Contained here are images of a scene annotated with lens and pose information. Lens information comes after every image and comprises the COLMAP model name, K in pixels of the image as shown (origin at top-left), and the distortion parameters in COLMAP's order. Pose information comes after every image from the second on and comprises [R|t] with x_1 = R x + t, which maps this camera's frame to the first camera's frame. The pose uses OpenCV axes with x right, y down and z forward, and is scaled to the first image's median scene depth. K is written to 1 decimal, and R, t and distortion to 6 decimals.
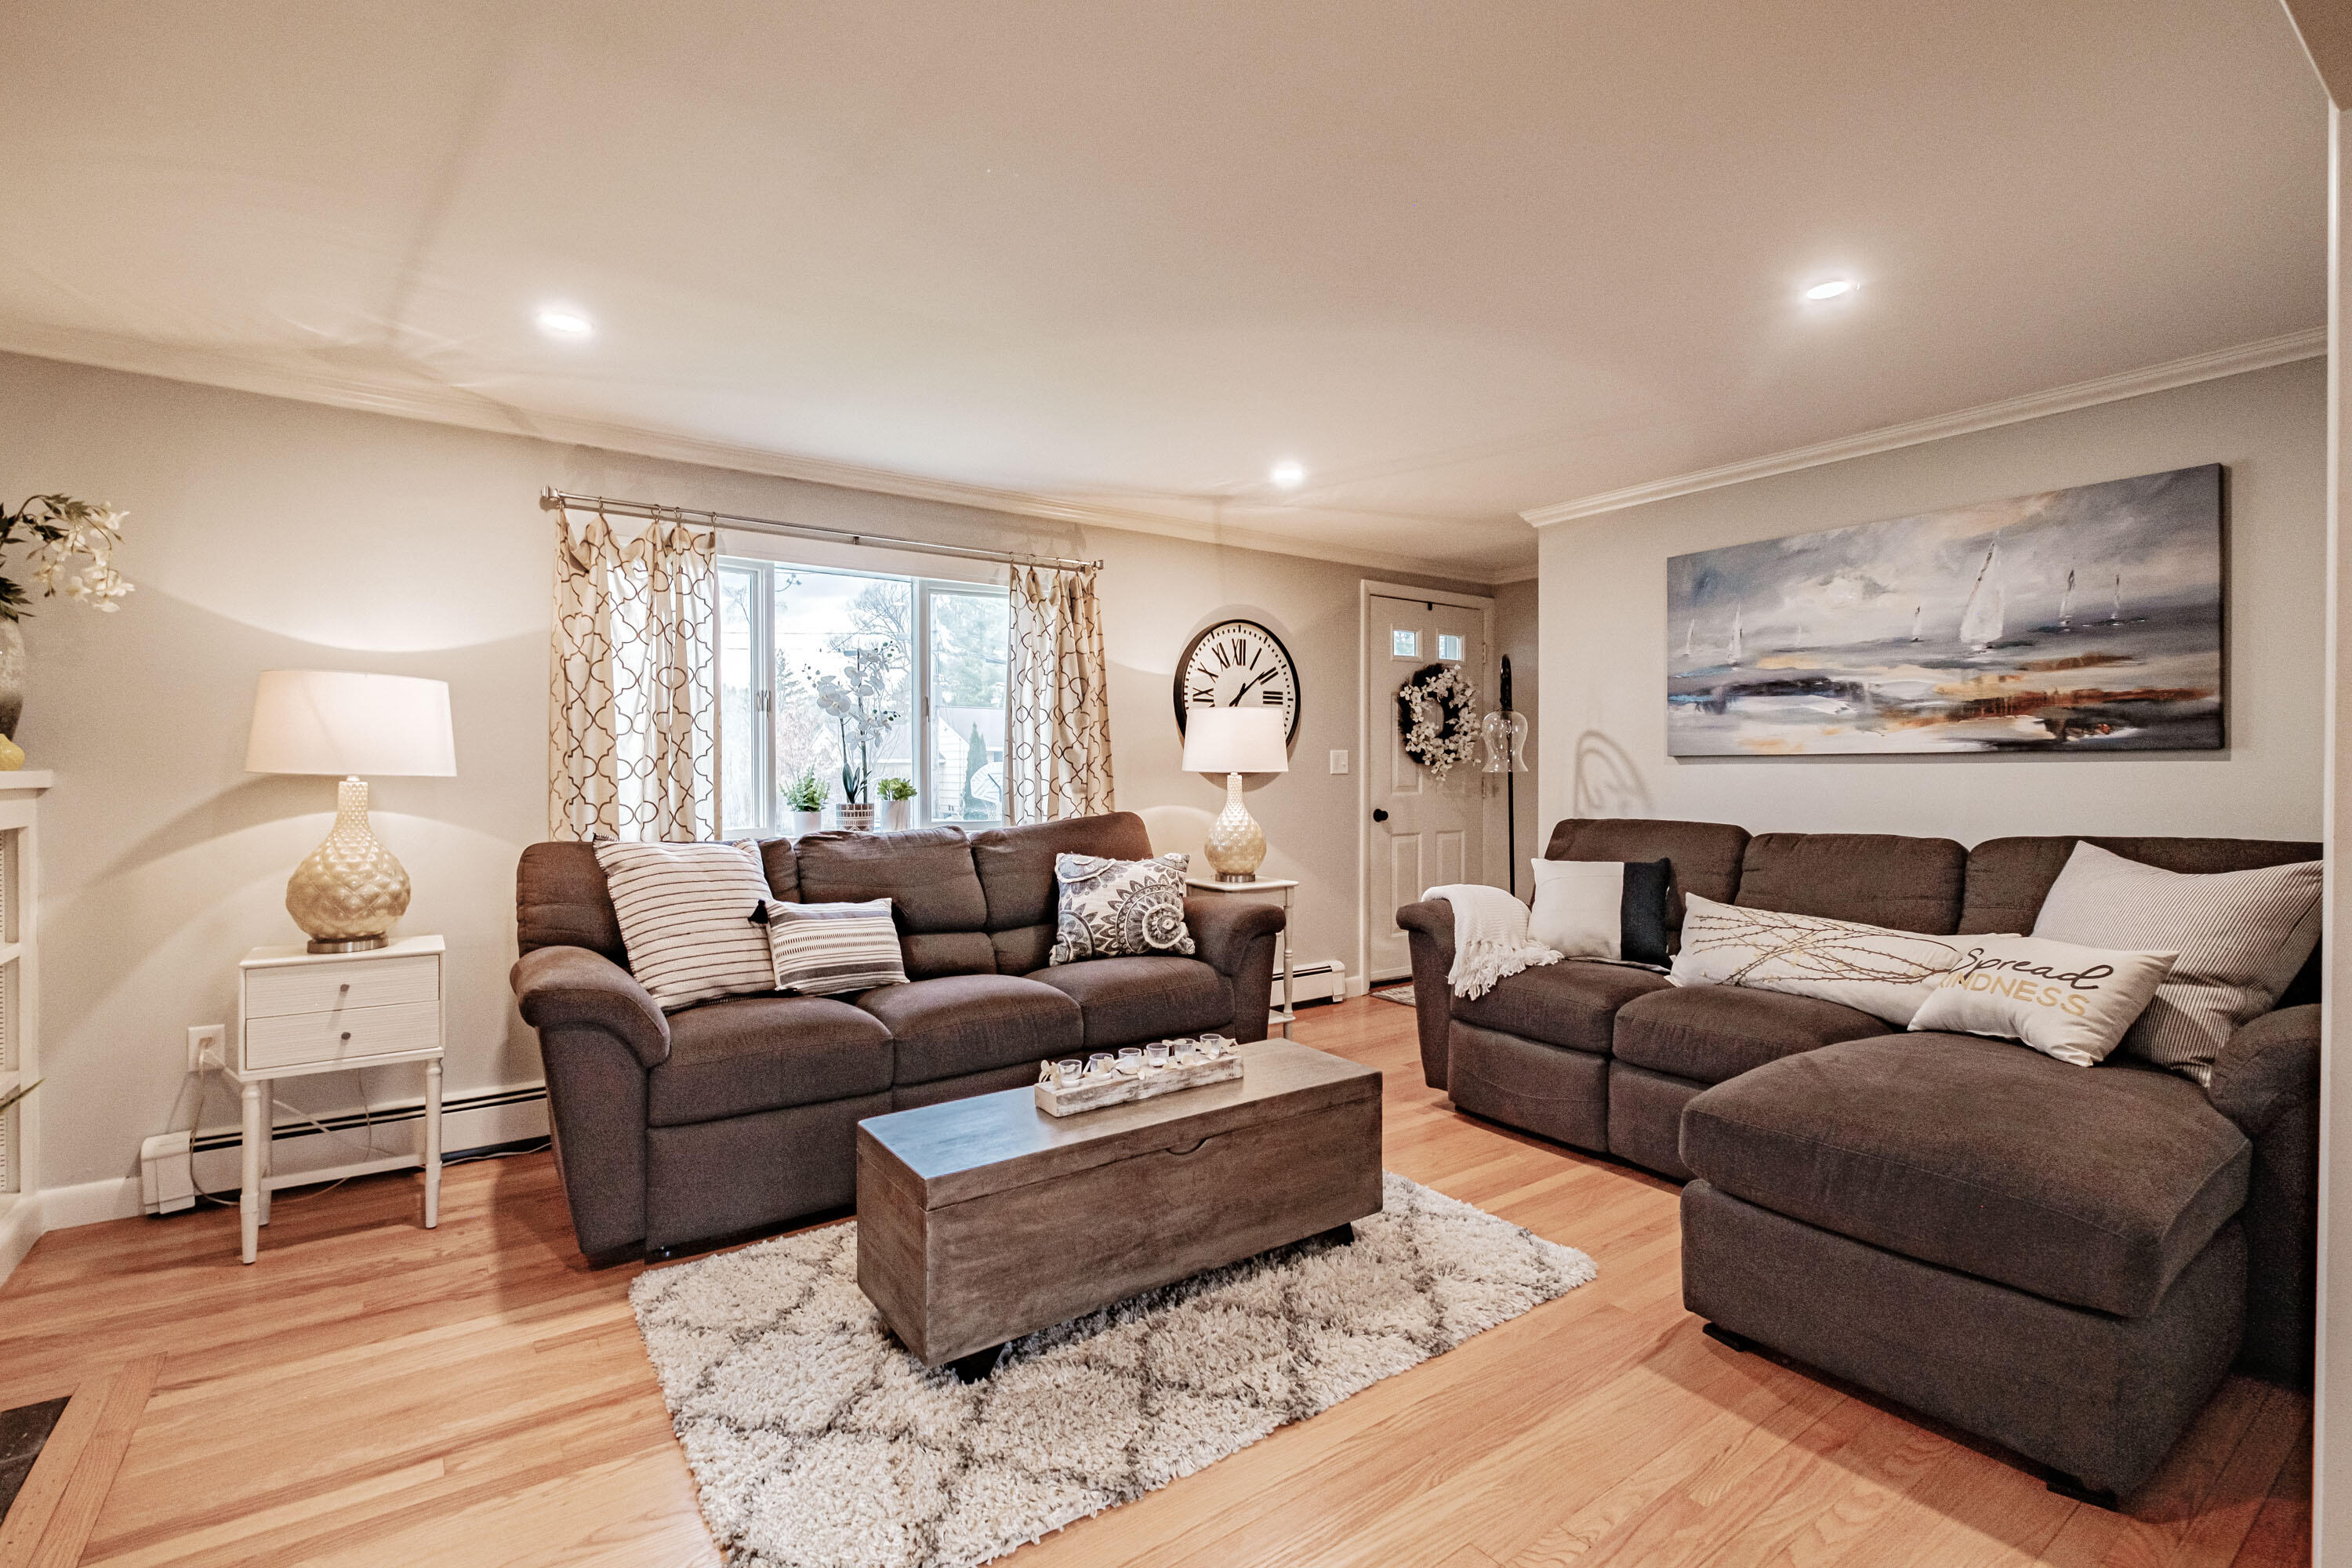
lens RADIAL K [[1045.0, 0, 1175.9], [0, 1045.0, 788.2], [0, 0, 1]] dist [0.003279, -0.003230]
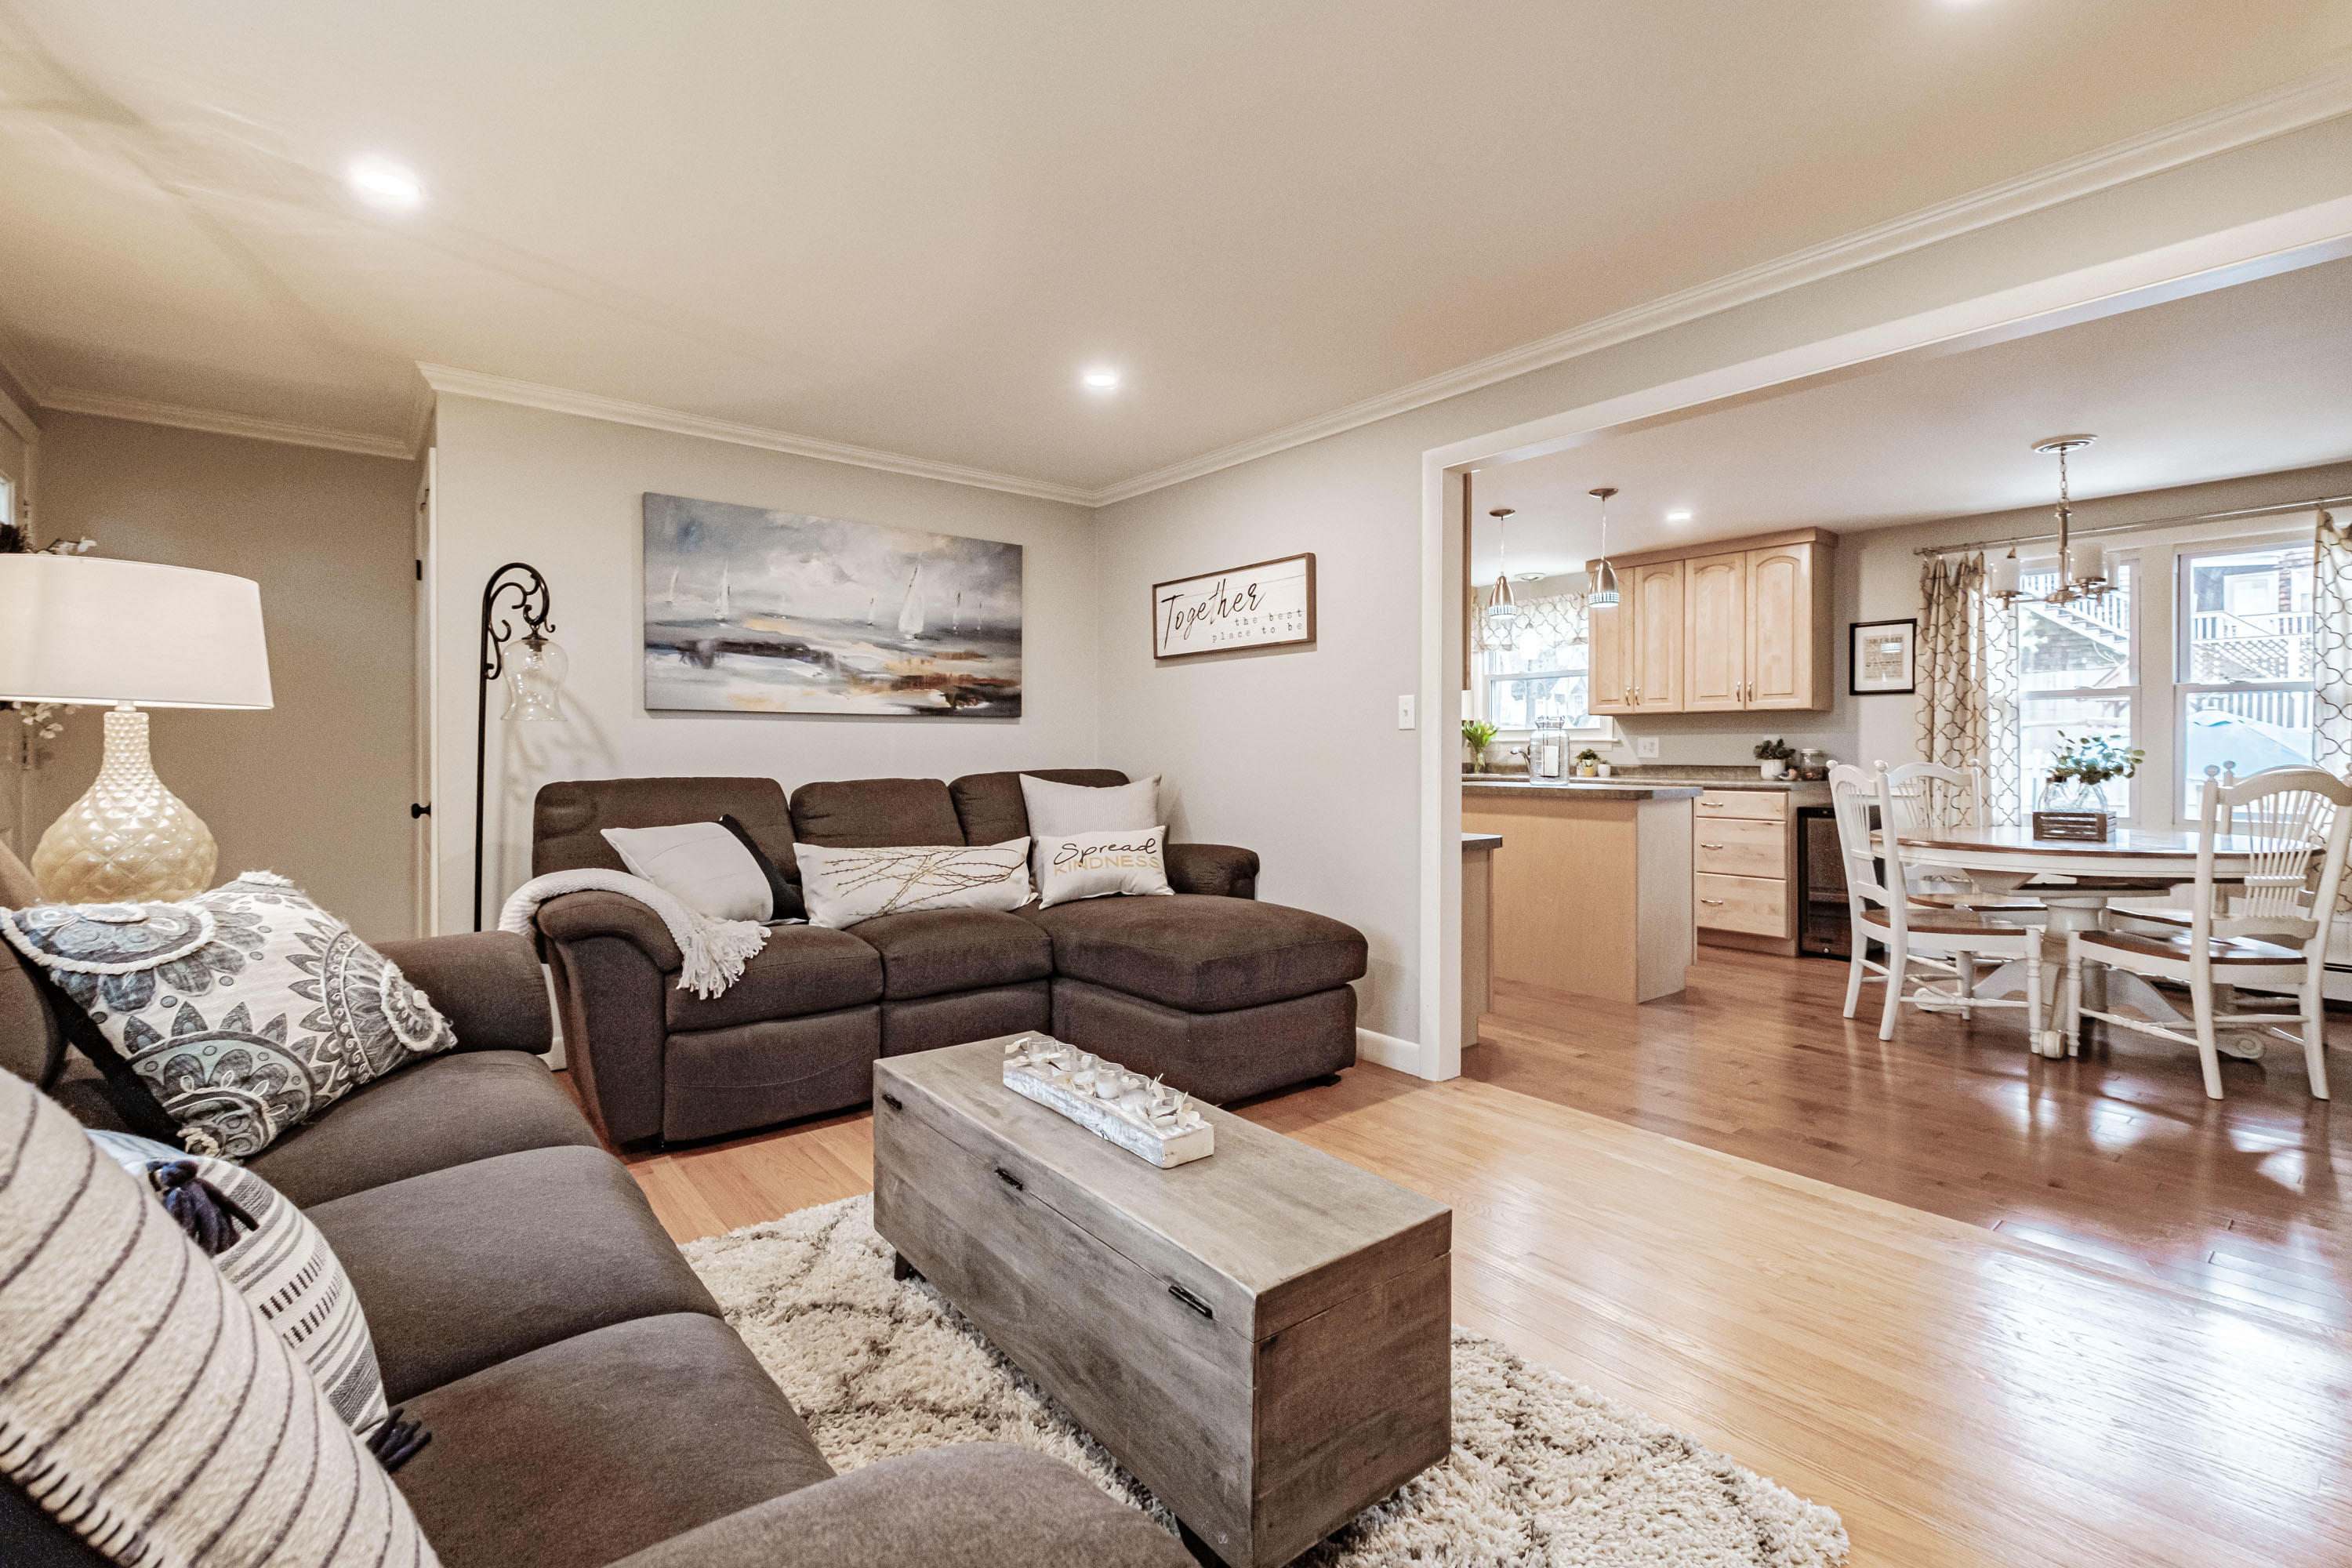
lens RADIAL K [[1045.0, 0, 1179.2], [0, 1045.0, 766.7], [0, 0, 1]] dist [0.003279, -0.003230]
pose [[-0.057886, -0.012677, 0.998243, -0.561139], [0.018133, 0.999741, 0.013747, 0.018516], [-0.998159, 0.018897, -0.057641, 0.700331]]
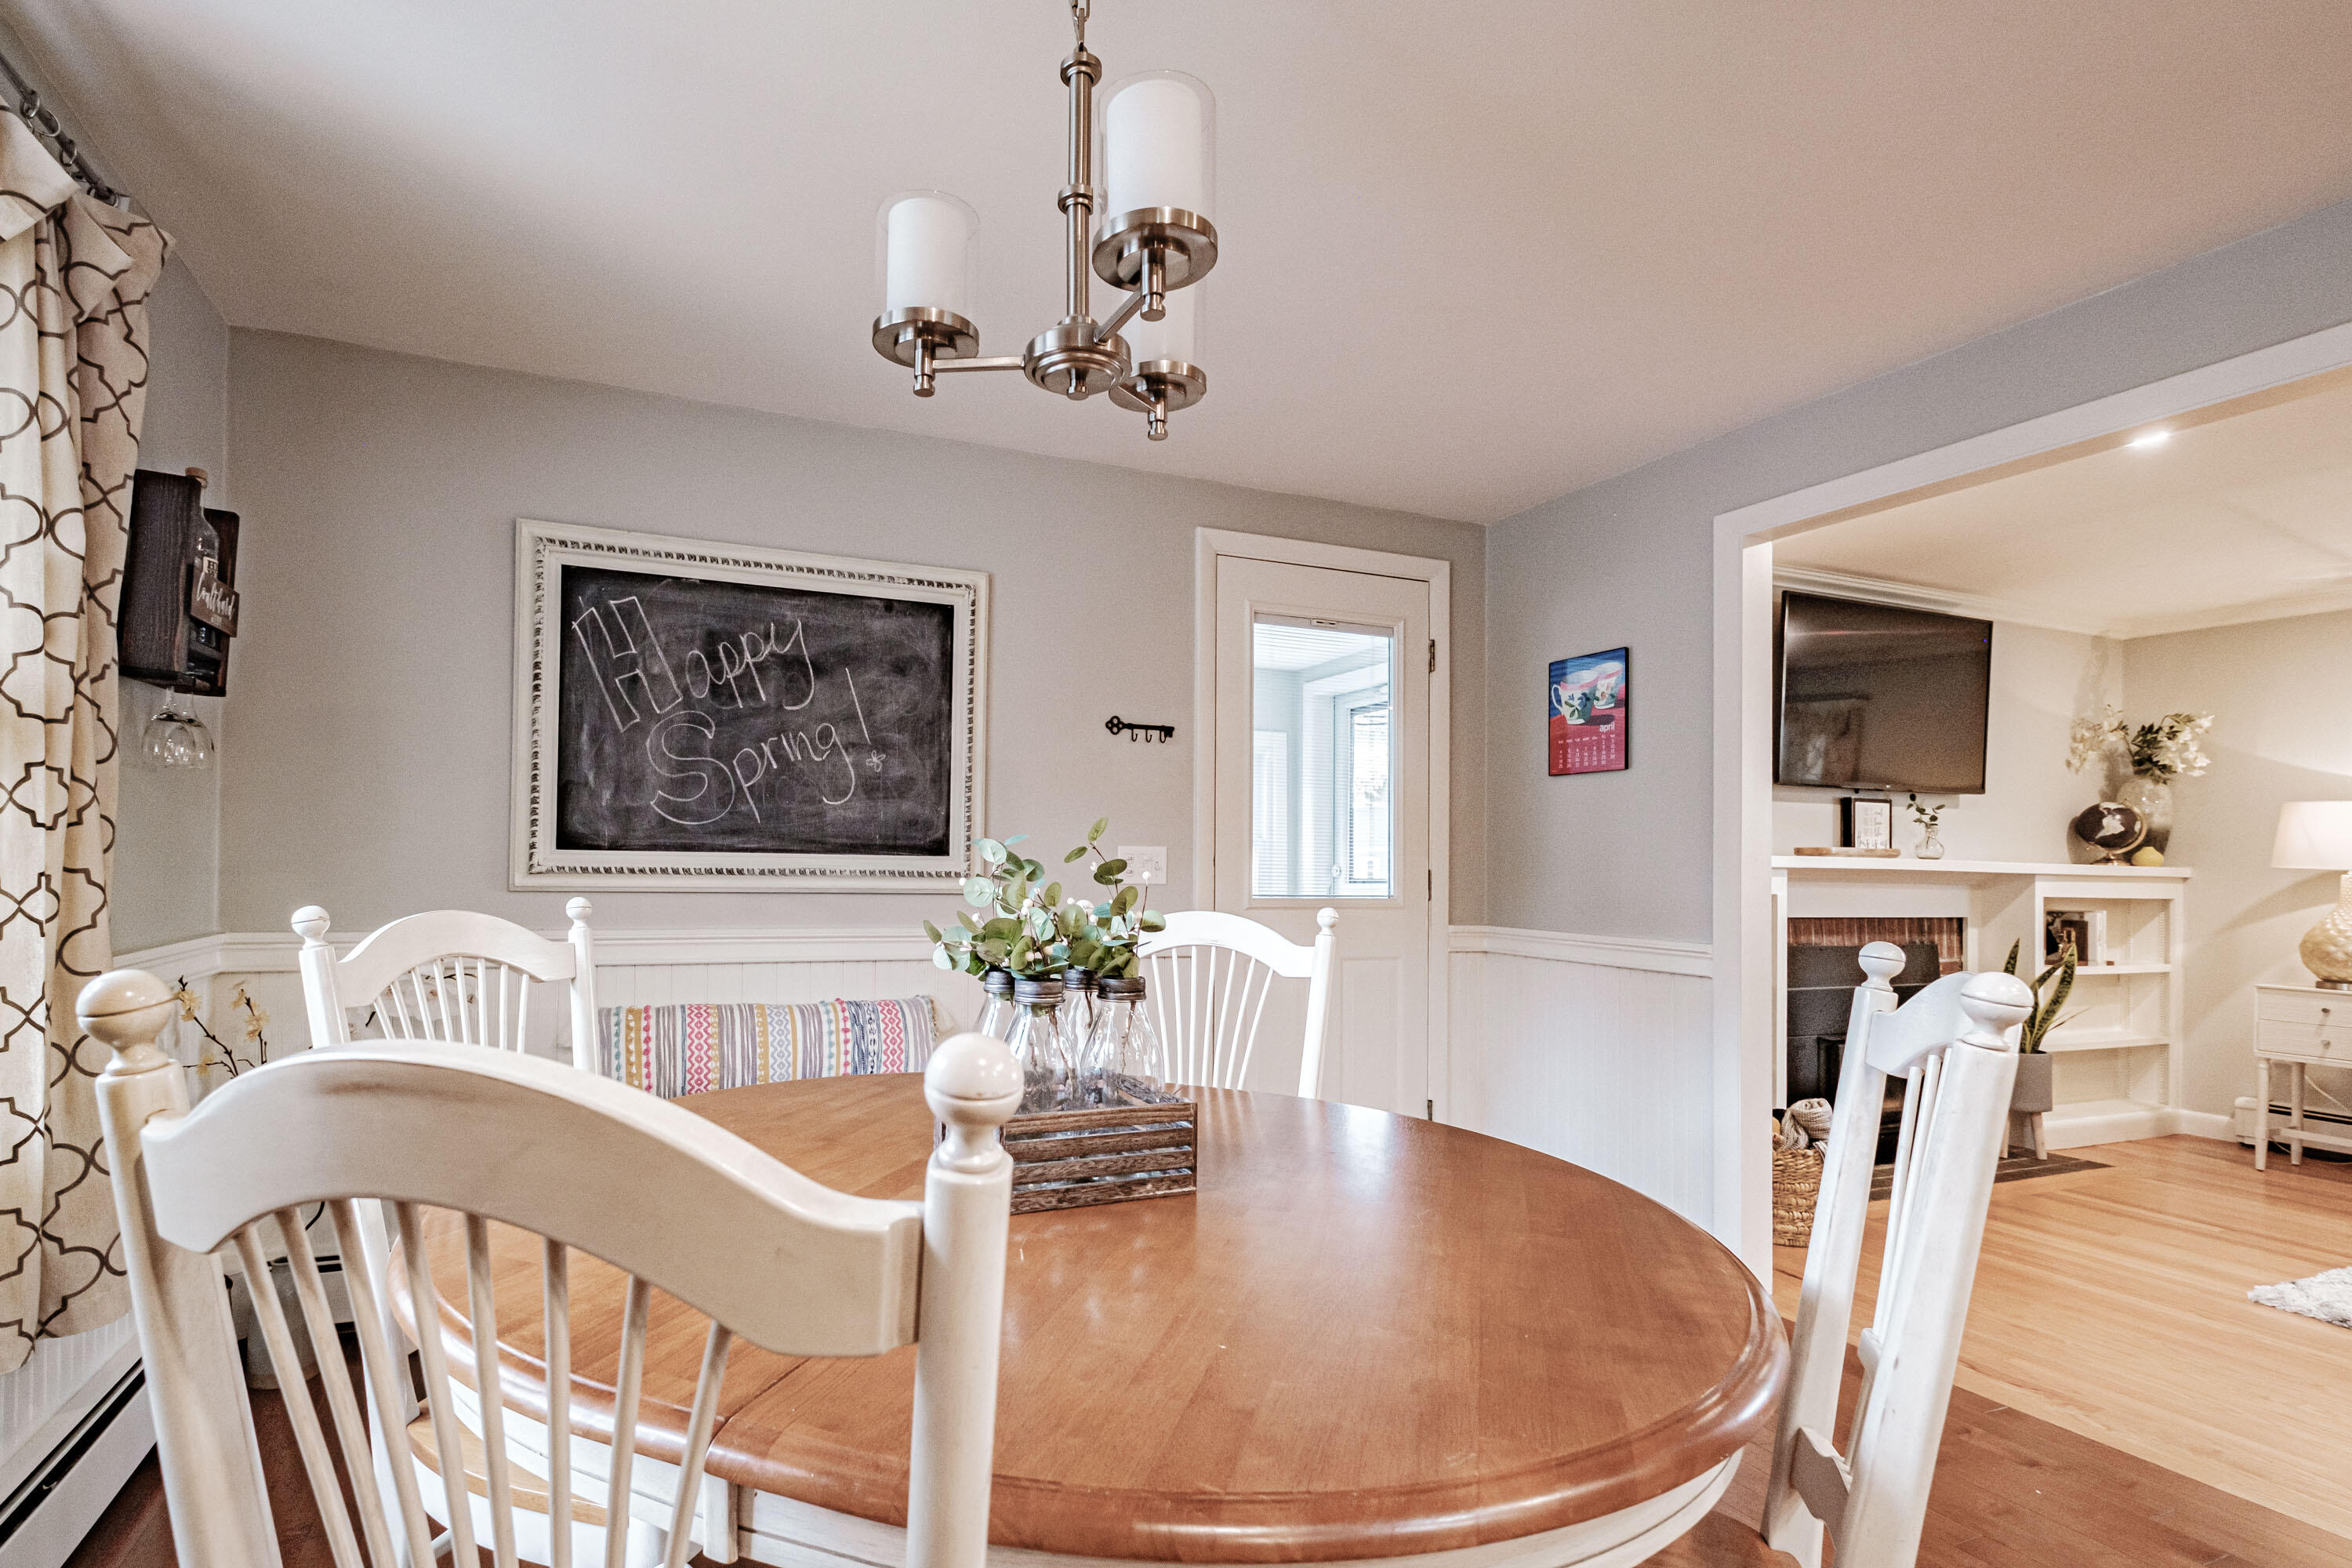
lens RADIAL K [[1132.1, 0, 1079.9], [0, 1132.1, 841.2], [0, 0, 1]] dist [-0.000650, -0.000758]
pose [[-0.223558, -0.024409, -0.974385, 0.921369], [-0.033854, 0.999278, -0.017265, 0.028097], [0.974102, 0.029127, -0.224223, -0.296878]]
